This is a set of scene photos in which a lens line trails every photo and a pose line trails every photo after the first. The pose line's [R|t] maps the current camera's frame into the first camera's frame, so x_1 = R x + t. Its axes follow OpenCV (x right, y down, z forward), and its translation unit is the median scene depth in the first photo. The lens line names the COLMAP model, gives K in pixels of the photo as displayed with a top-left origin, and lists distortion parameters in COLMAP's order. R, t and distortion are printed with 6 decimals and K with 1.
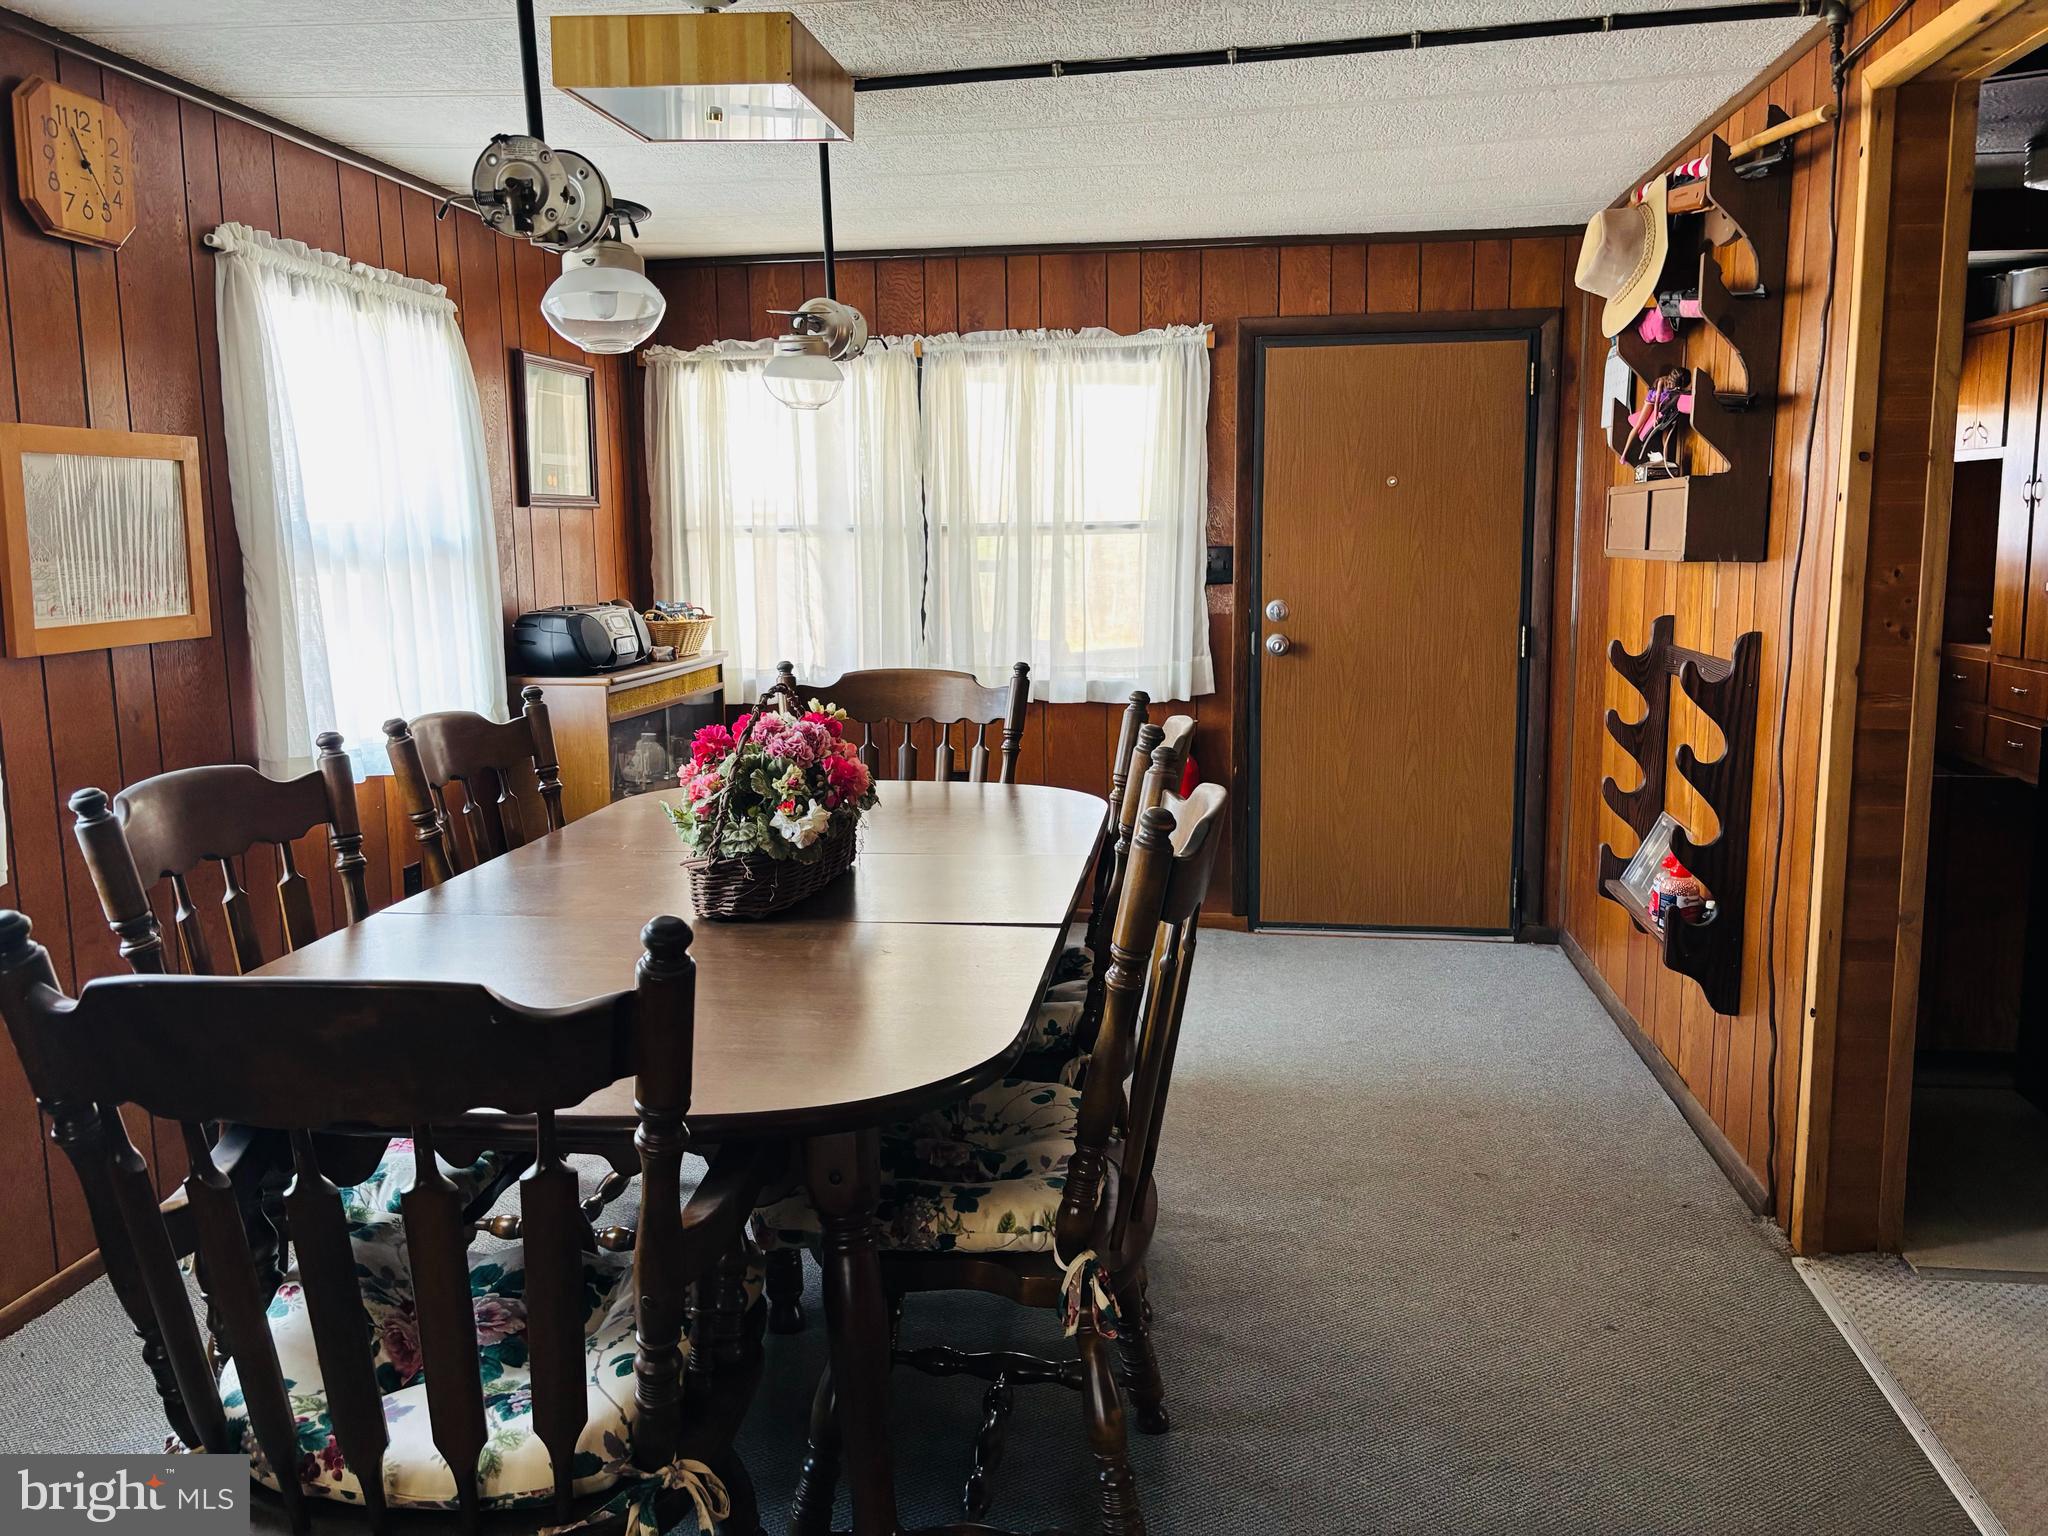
lens RADIAL K [[1547.5, 0, 1024.0], [0, 1547.5, 768.0], [0, 0, 1]] dist [0.004890, -0.007478]
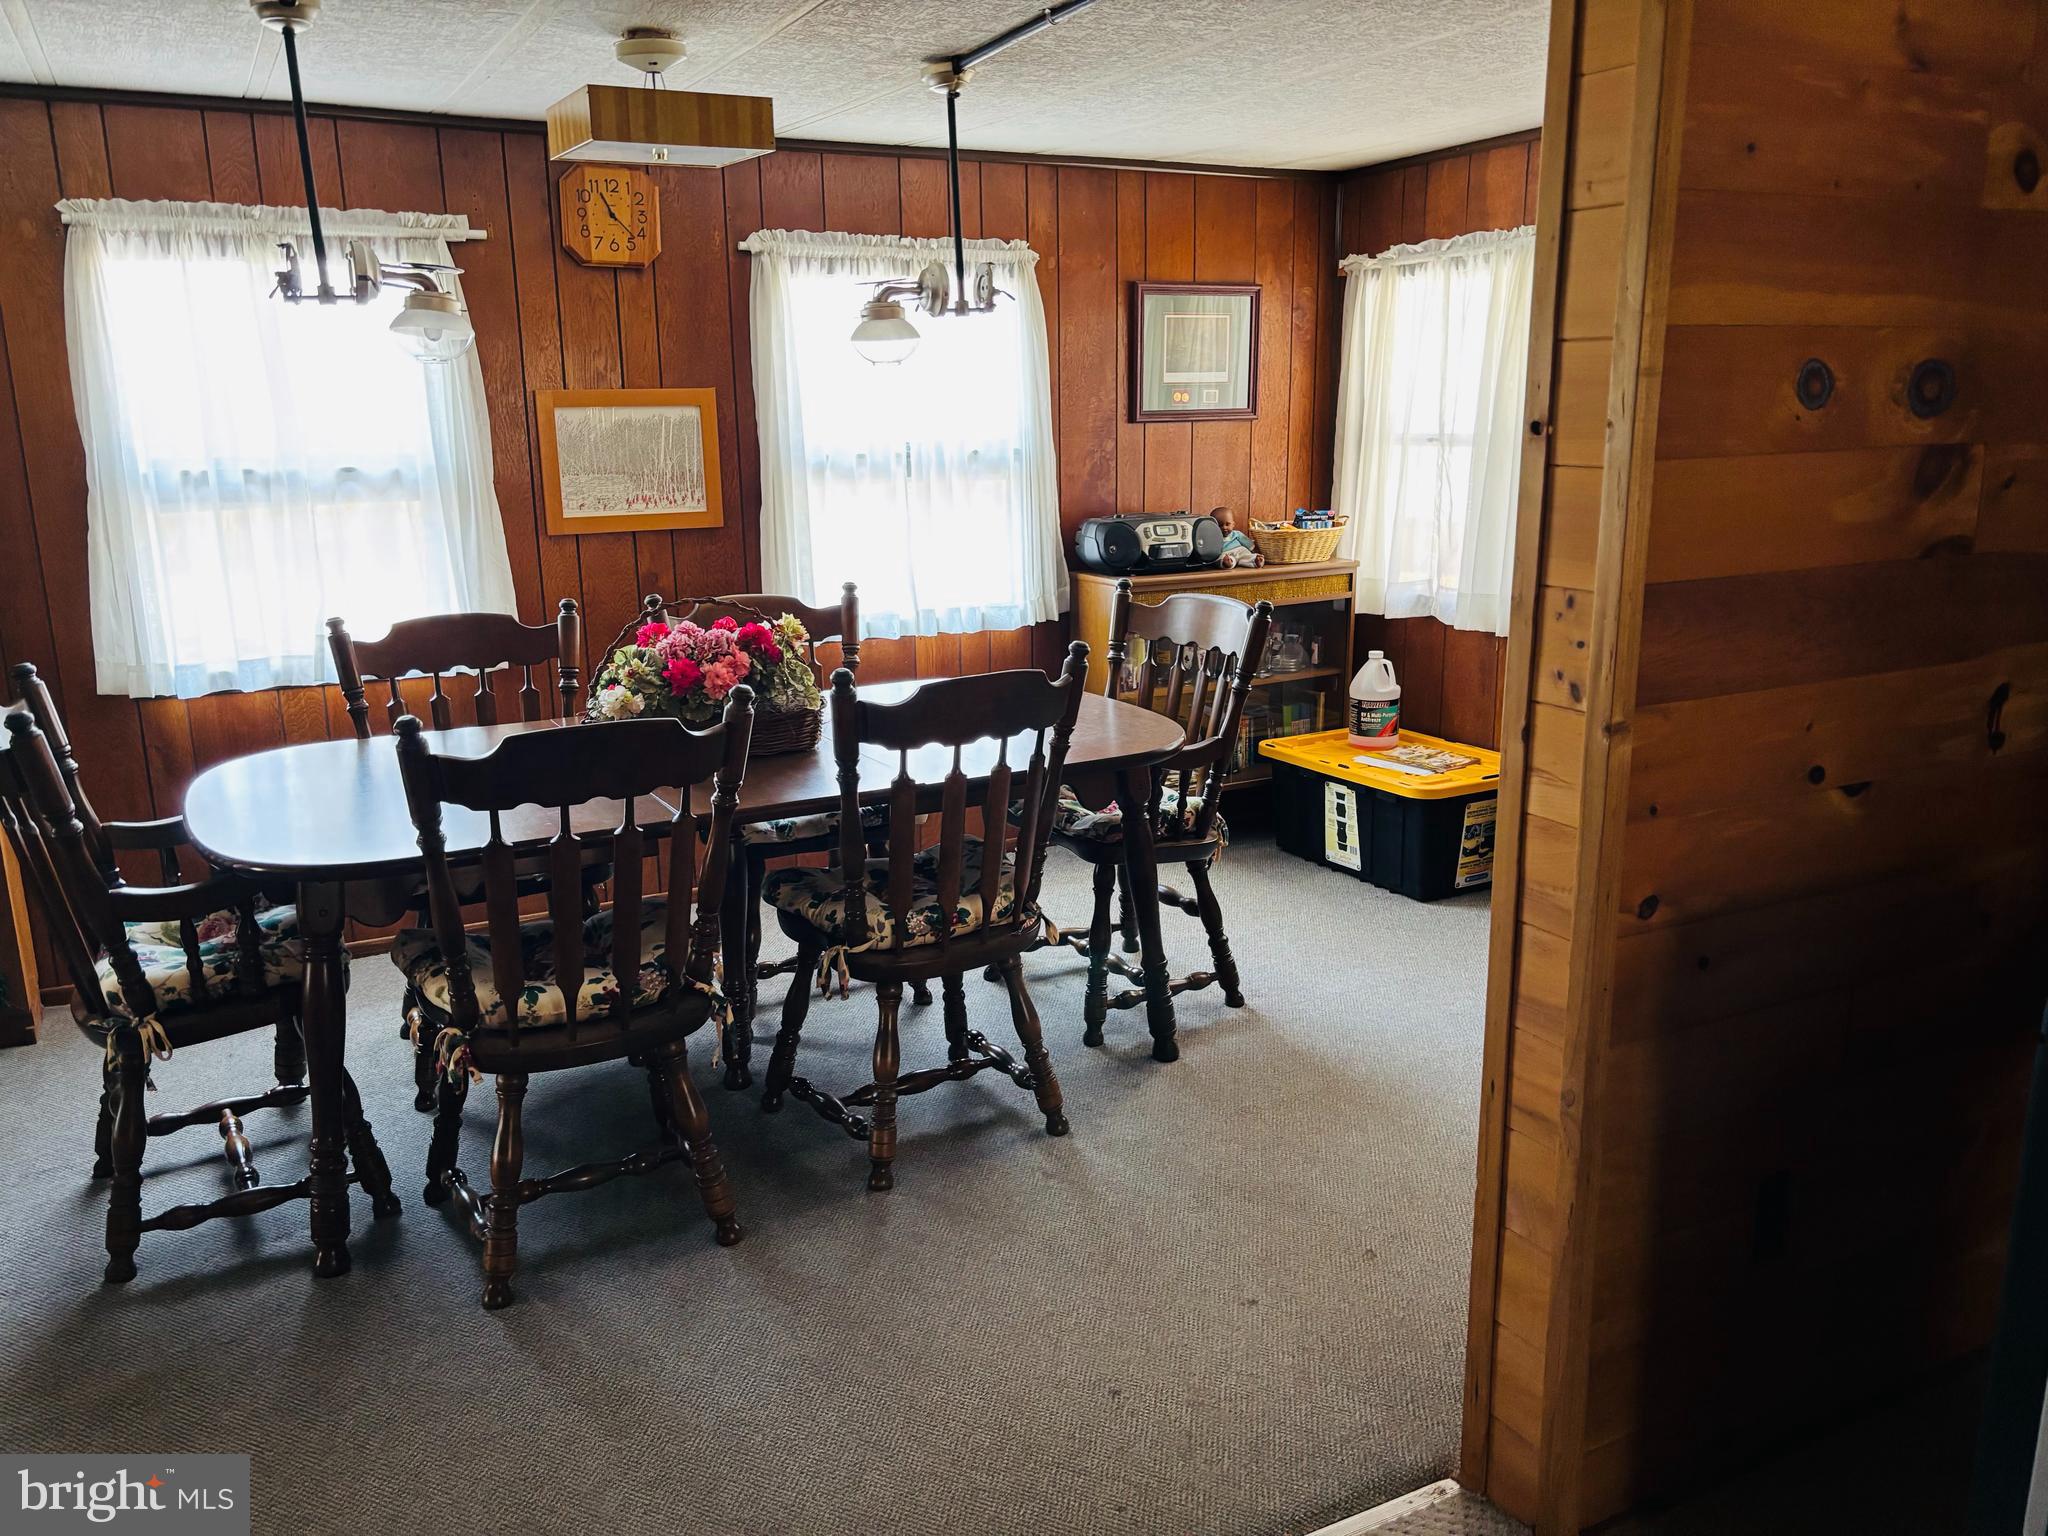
lens RADIAL K [[1547.5, 0, 1024.0], [0, 1547.5, 768.0], [0, 0, 1]] dist [0.004890, -0.007478]
pose [[0.591275, 0.174863, -0.787284, 0.806480], [-0.110337, 0.984571, 0.135816, -0.088927], [0.798886, 0.006562, 0.601446, 0.348352]]
